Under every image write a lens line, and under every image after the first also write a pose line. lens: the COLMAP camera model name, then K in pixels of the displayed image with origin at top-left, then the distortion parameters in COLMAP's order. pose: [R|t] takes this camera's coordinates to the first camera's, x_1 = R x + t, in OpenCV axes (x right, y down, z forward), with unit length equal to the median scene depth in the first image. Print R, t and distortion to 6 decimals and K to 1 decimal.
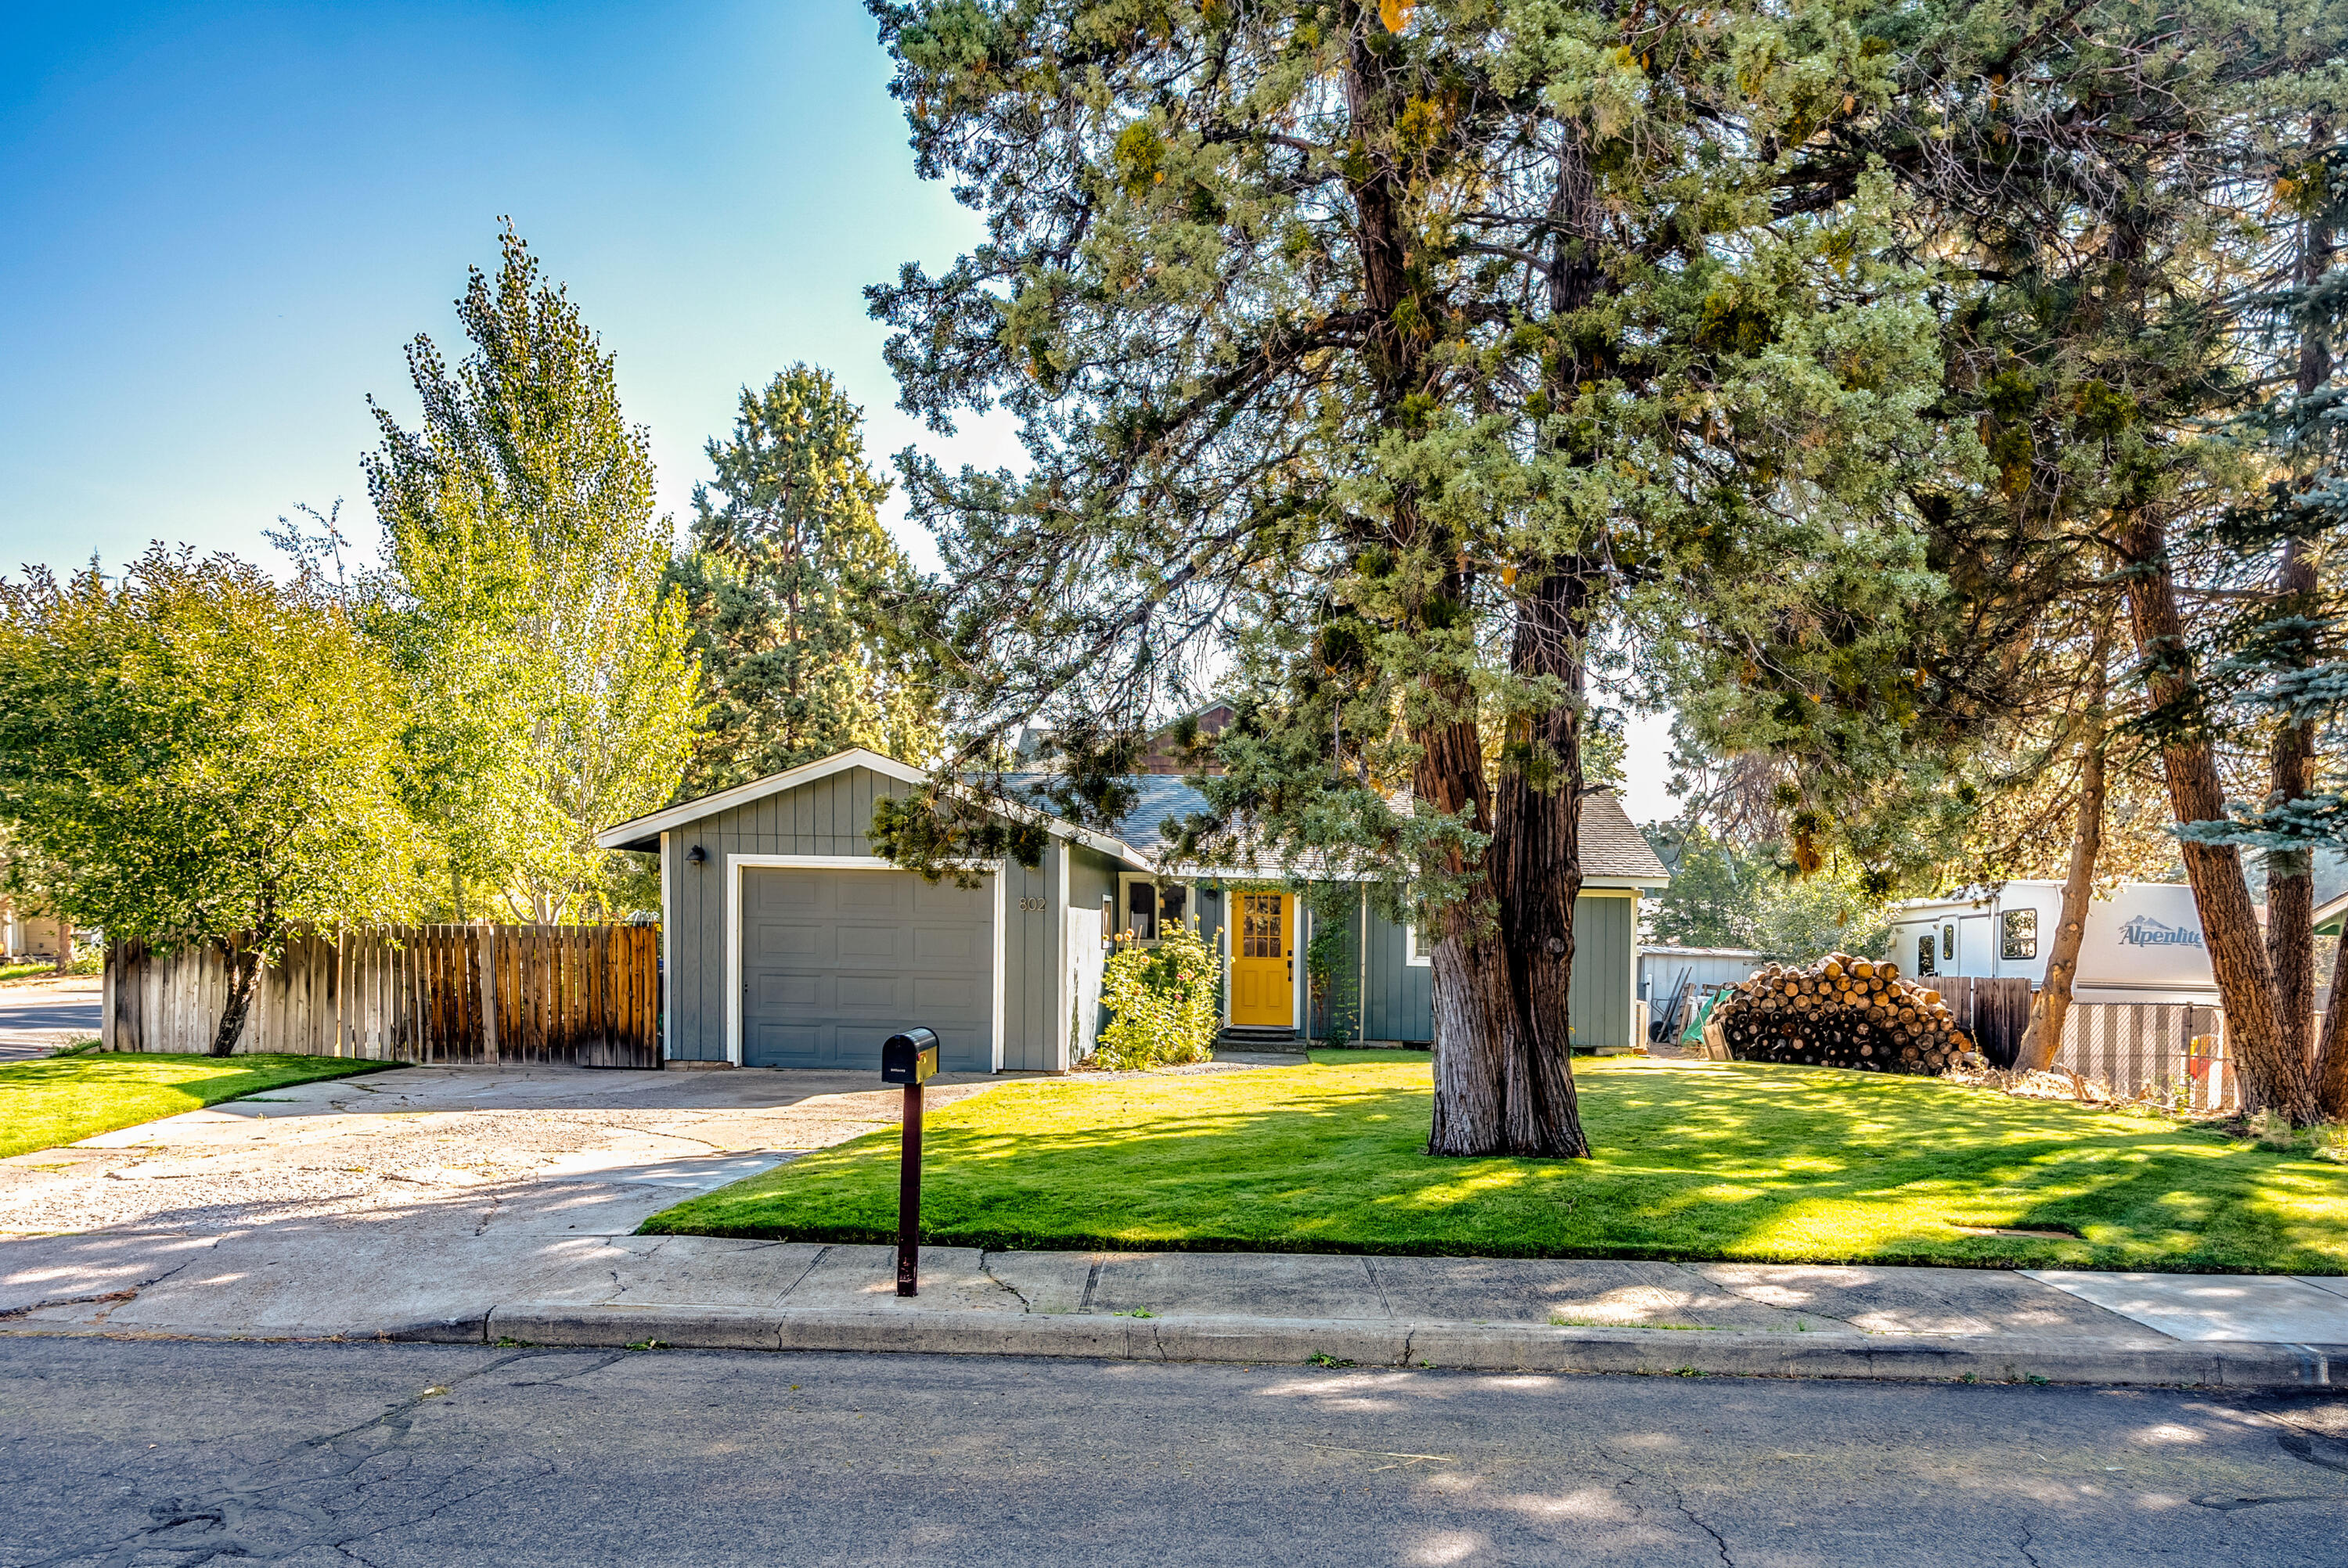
lens RADIAL K [[2138.6, 0, 1133.8], [0, 2138.6, 793.3], [0, 0, 1]] dist [0.004212, 0.000742]
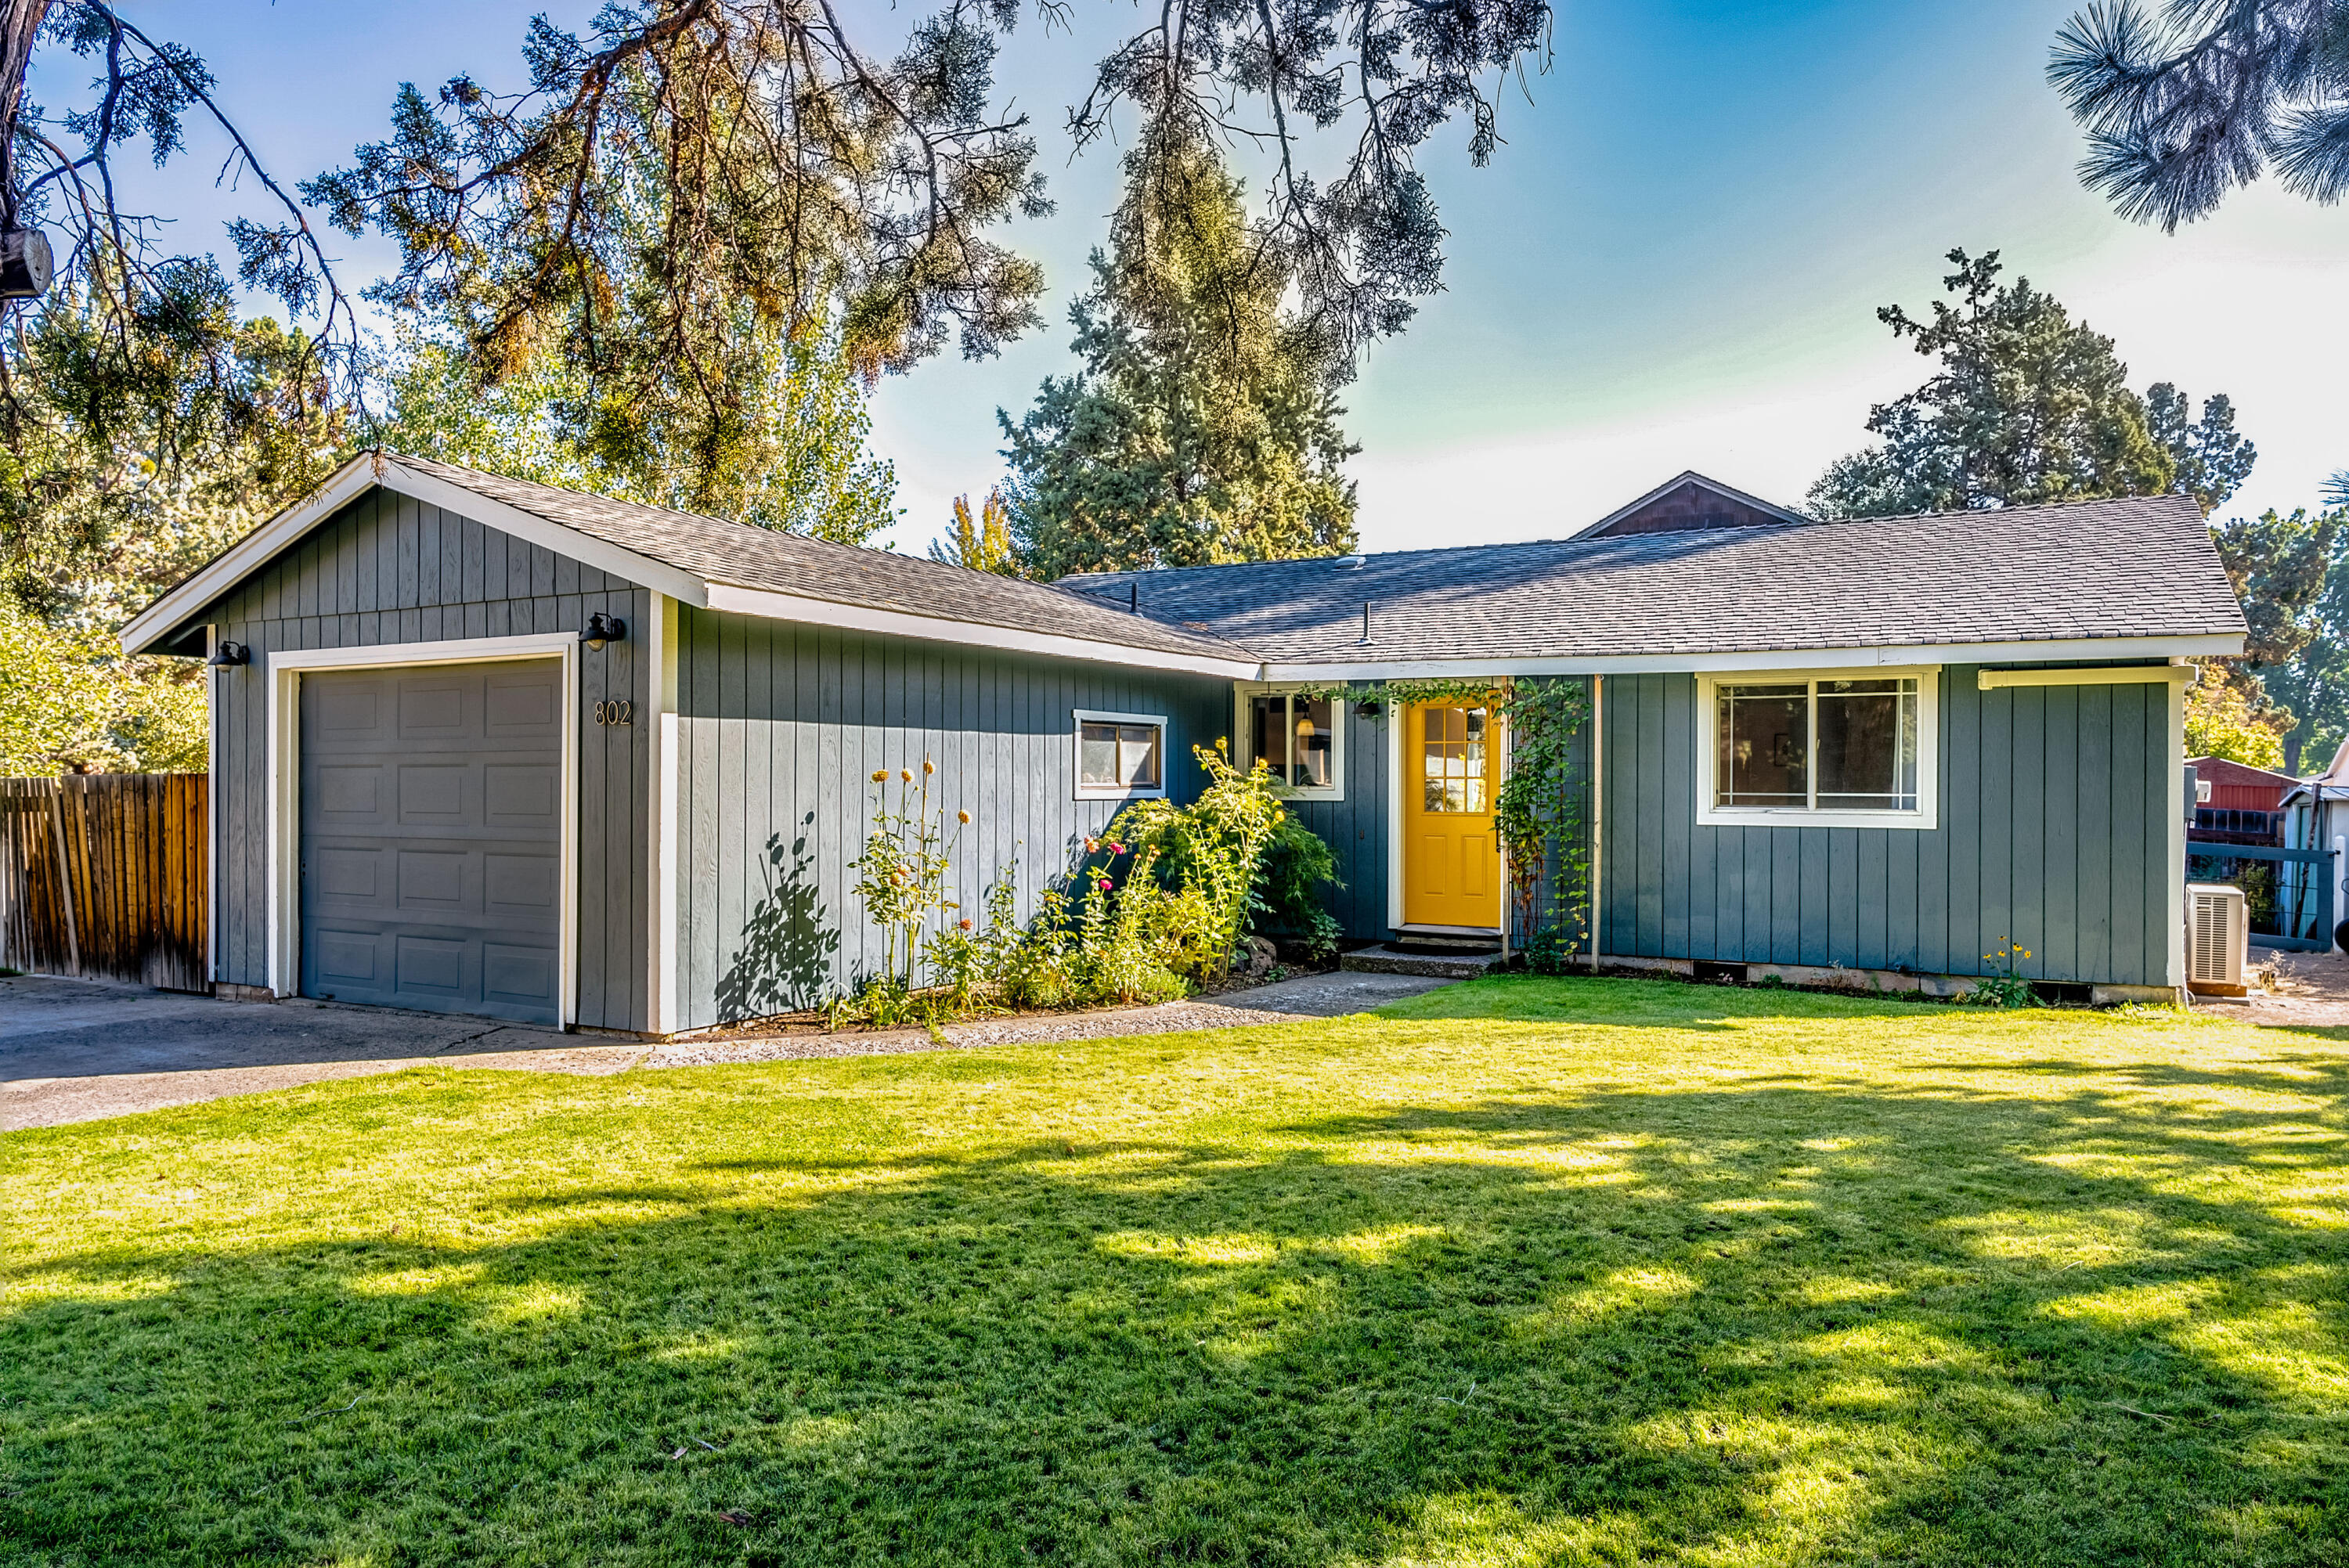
lens RADIAL K [[1611.4, 0, 1174.5], [0, 1611.4, 784.0], [0, 0, 1]] dist [-0.002367, -0.000402]
pose [[0.886593, -0.016049, -0.462271, 0.217008], [0.042184, 0.998039, 0.046256, 0.047410], [0.460622, -0.060511, 0.885531, 0.599568]]
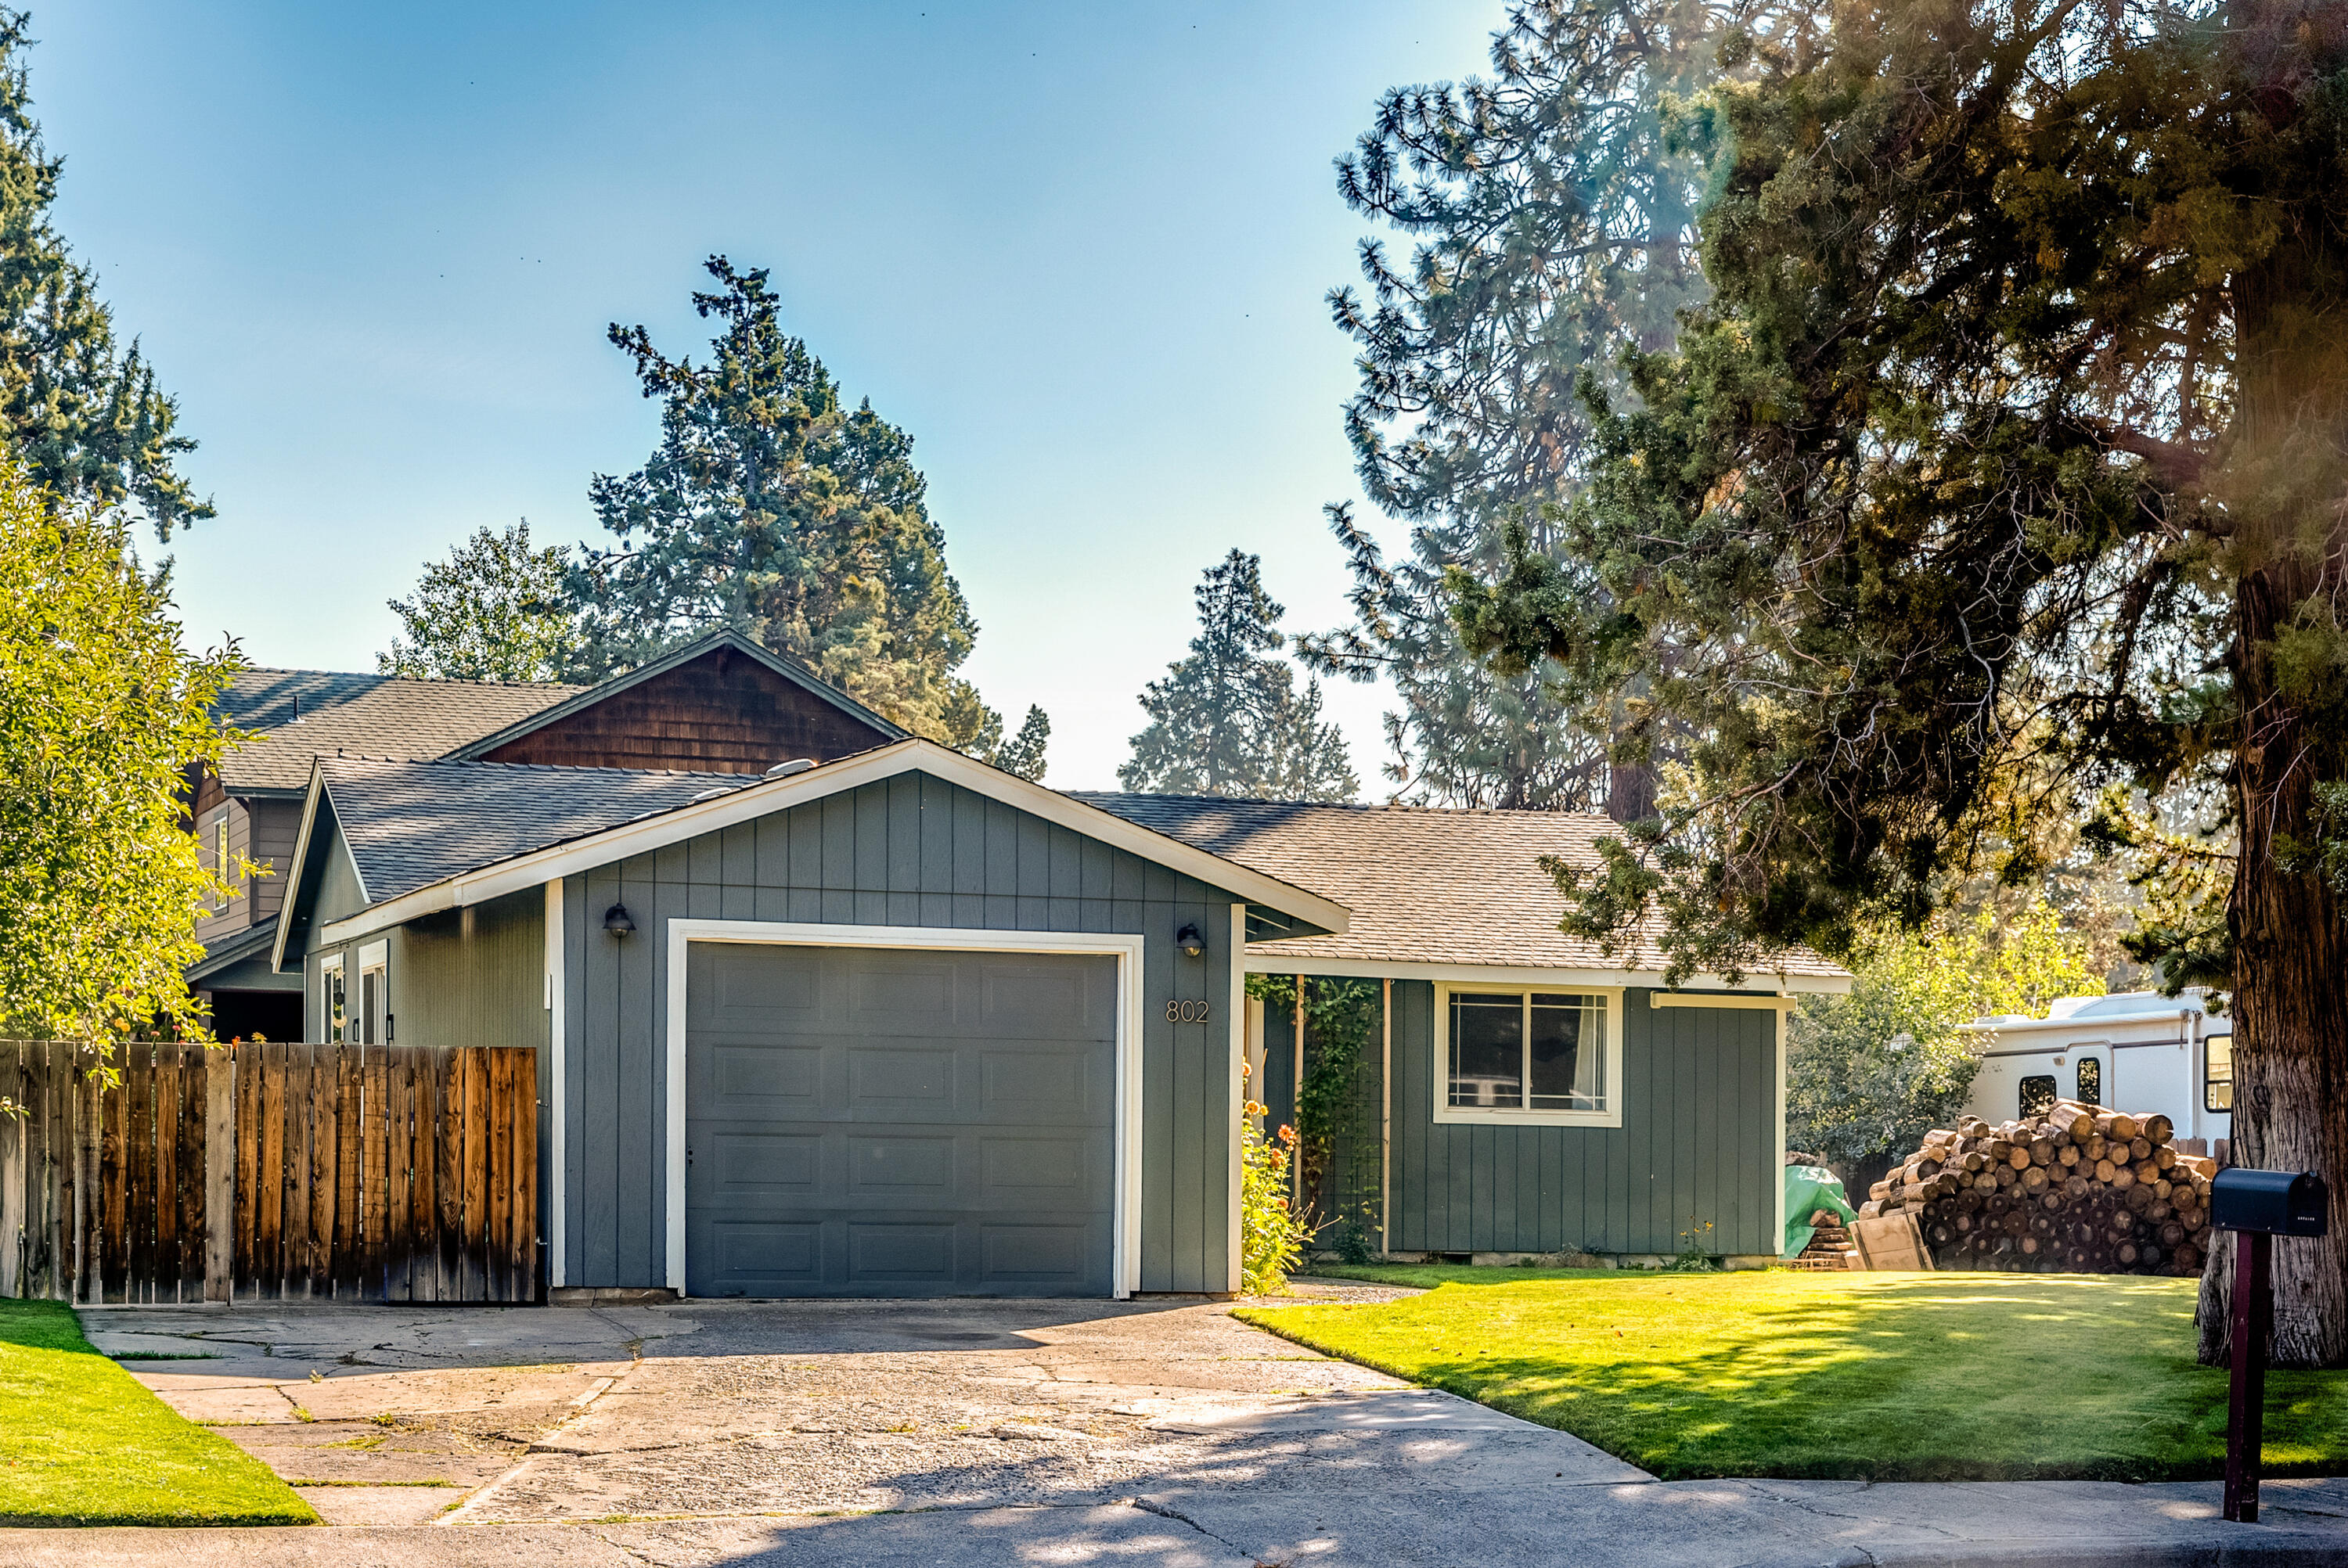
lens RADIAL K [[4660.6, 0, 1174.0], [0, 4660.6, 784.0], [0, 0, 1]] dist [0.023137, -0.029850]
pose [[0.912510, 0.026632, 0.408186, -0.484037], [-0.025566, 0.999641, -0.008067, -0.000459], [-0.408254, -0.003074, 0.912863, -0.146173]]
